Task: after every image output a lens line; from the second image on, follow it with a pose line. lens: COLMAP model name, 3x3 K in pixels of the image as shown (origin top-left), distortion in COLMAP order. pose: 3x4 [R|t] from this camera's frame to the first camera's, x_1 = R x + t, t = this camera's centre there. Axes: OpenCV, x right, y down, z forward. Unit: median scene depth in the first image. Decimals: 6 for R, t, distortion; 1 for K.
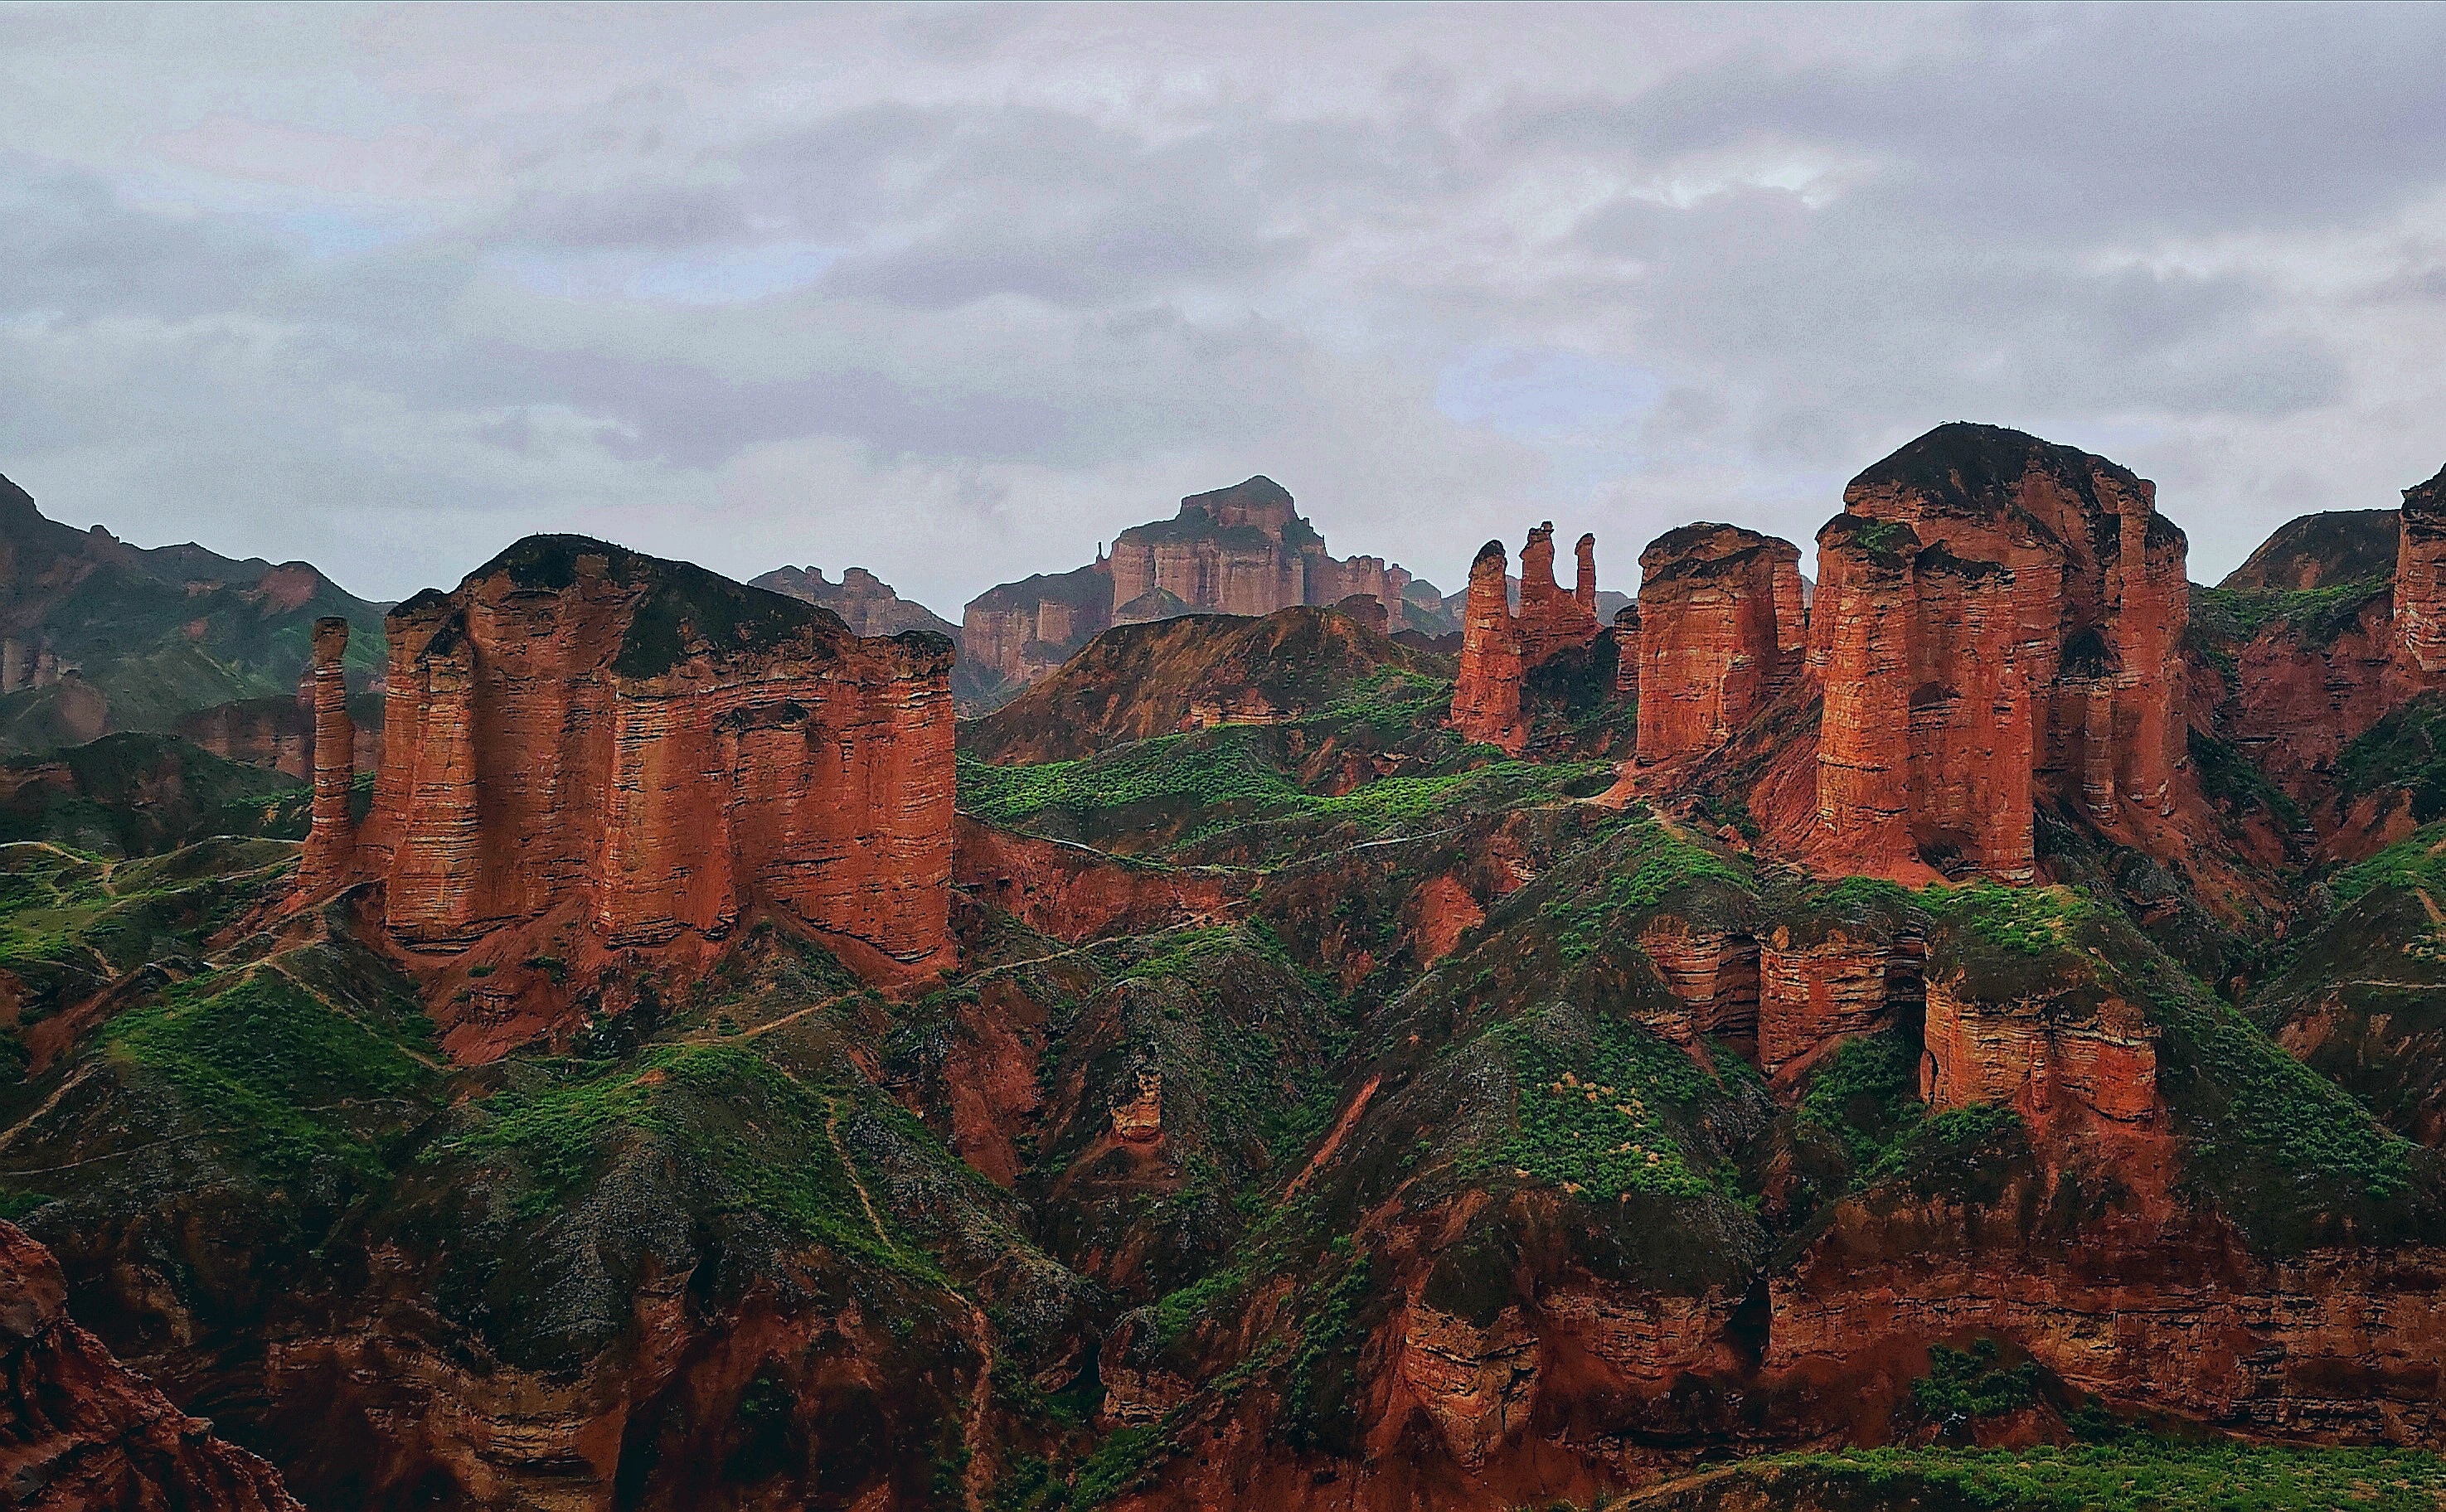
lens RADIAL K [[1852.7, 0, 1223.0], [0, 1852.7, 756.0], [0, 0, 1]] dist [0.001520, 0.000753]
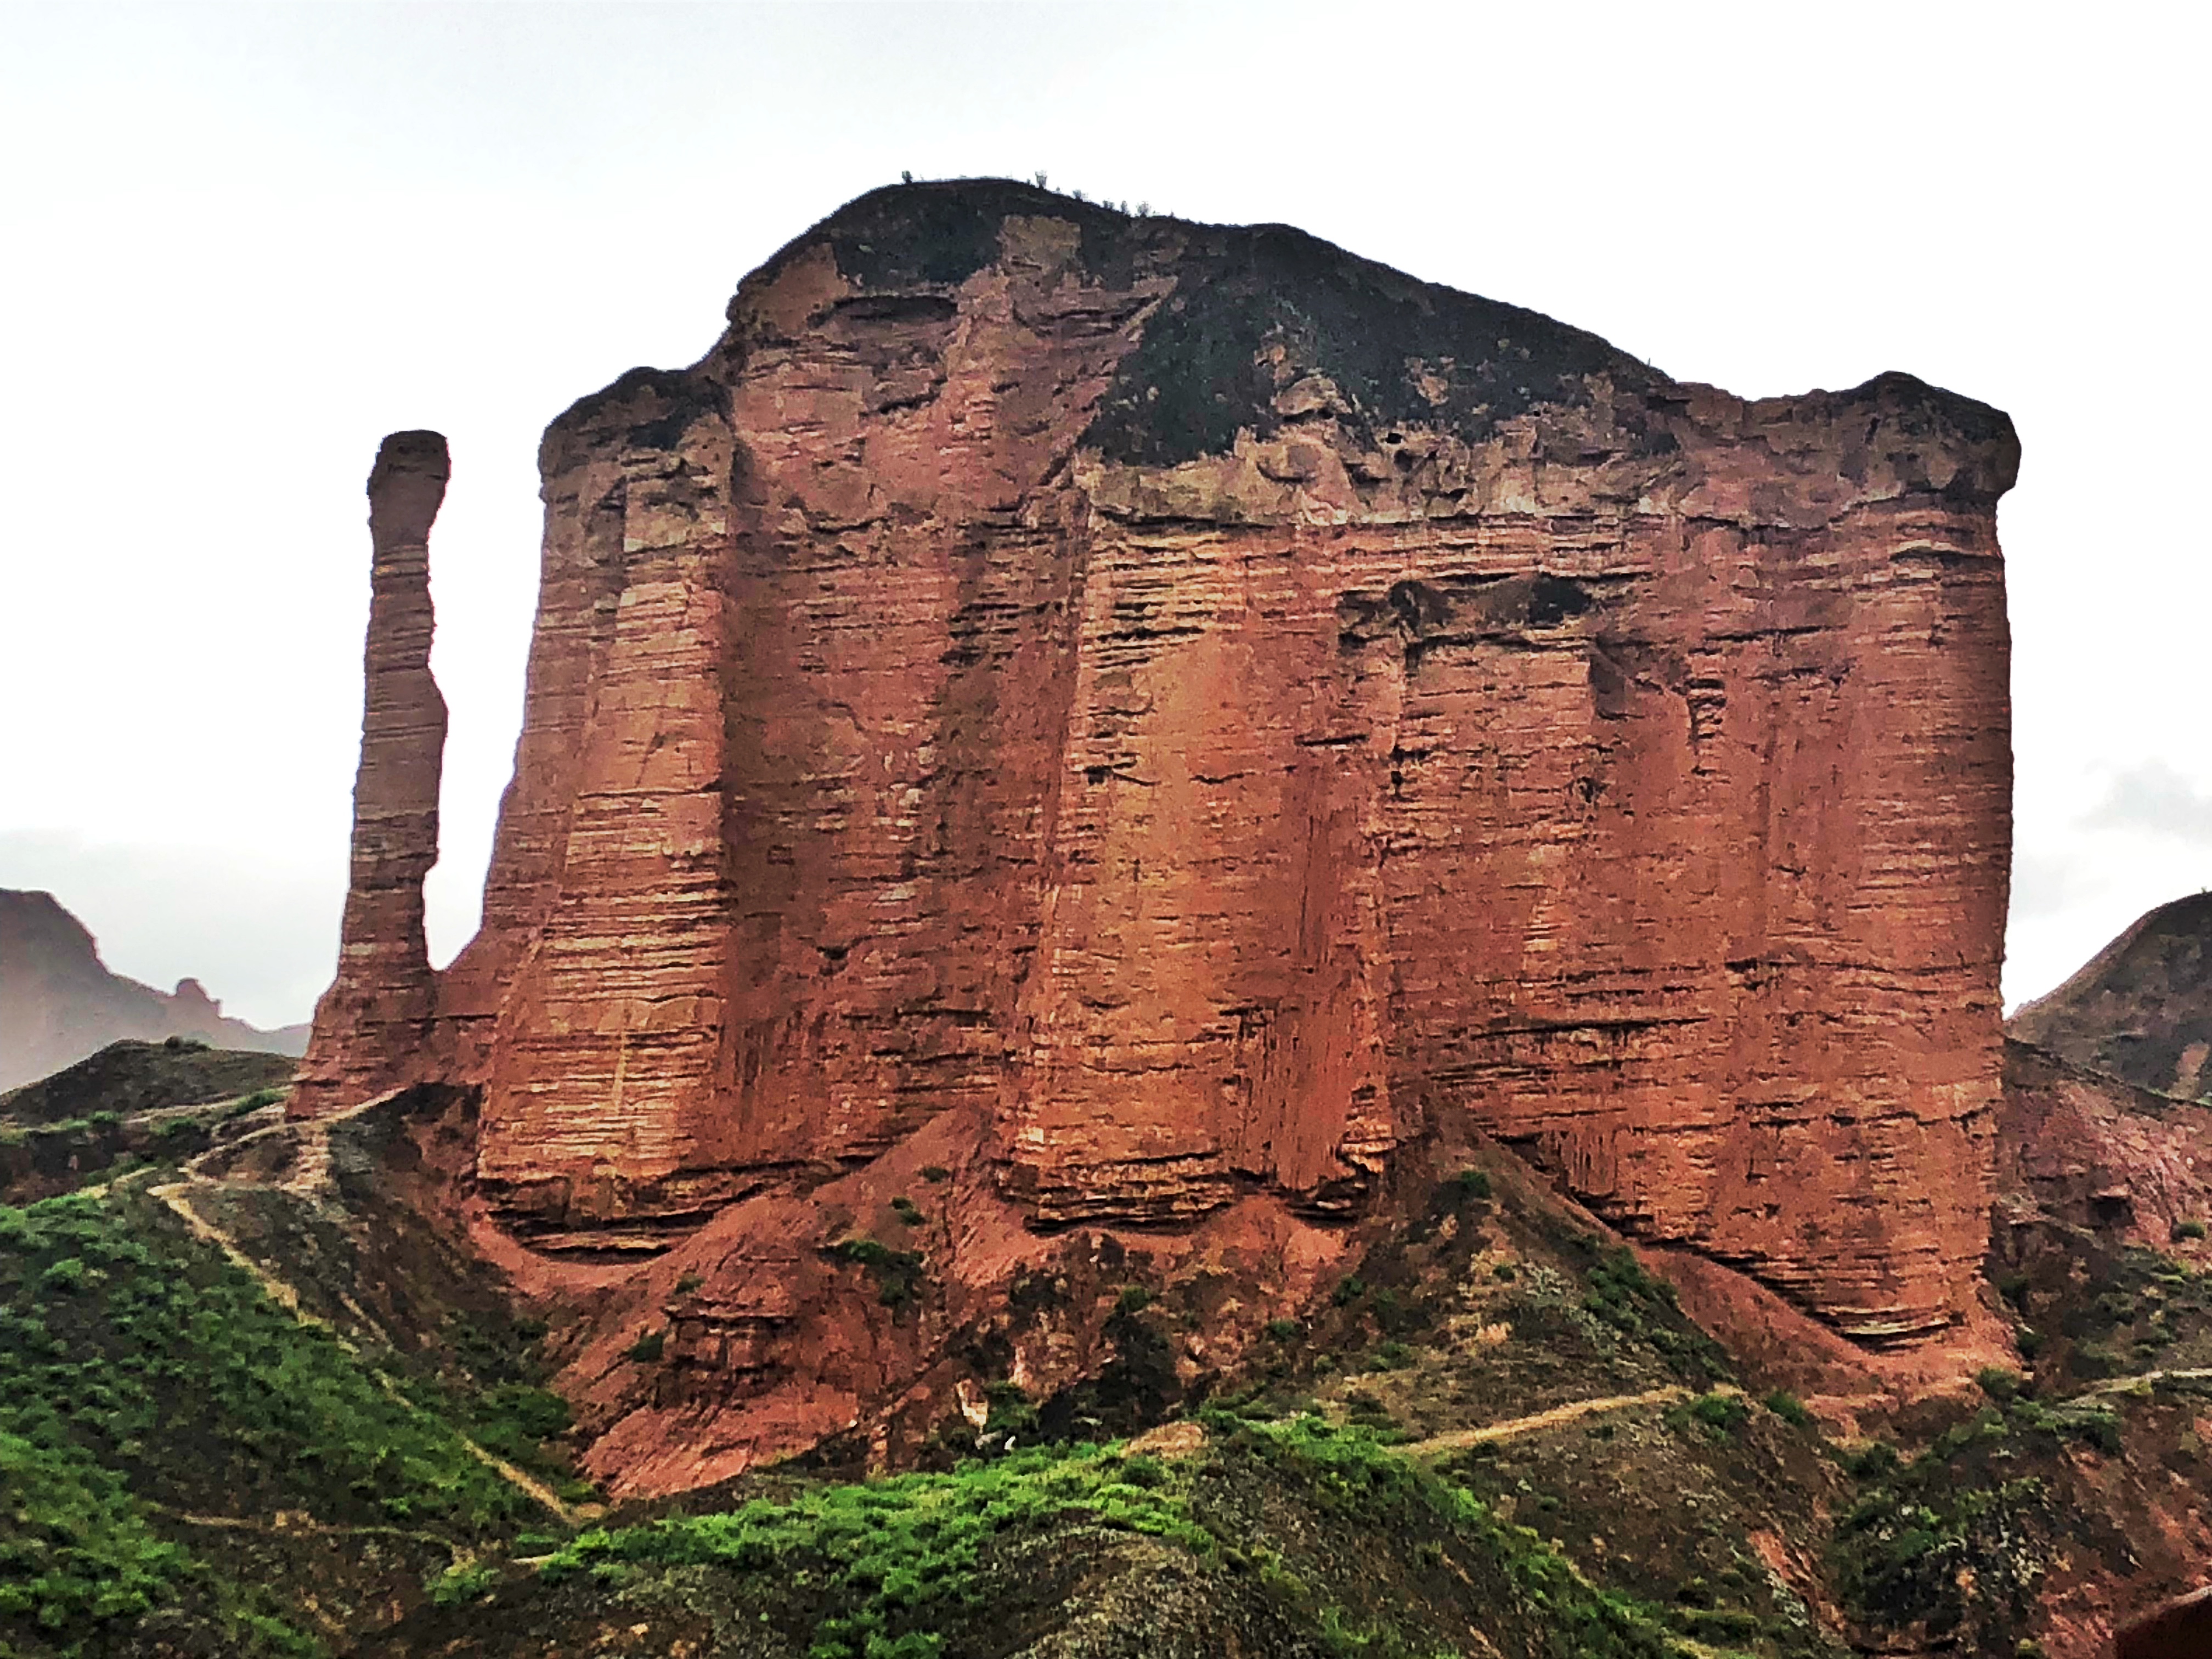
lens RADIAL K [[3536.7, 0, 1106.0], [0, 3536.7, 829.5], [0, 0, 1]] dist [0.163702, -0.246751]
pose [[0.956678, -0.013490, -0.290837, -0.120104], [-0.040469, 0.983068, -0.178716, 0.148552], [0.288323, 0.182744, 0.939933, 0.350629]]
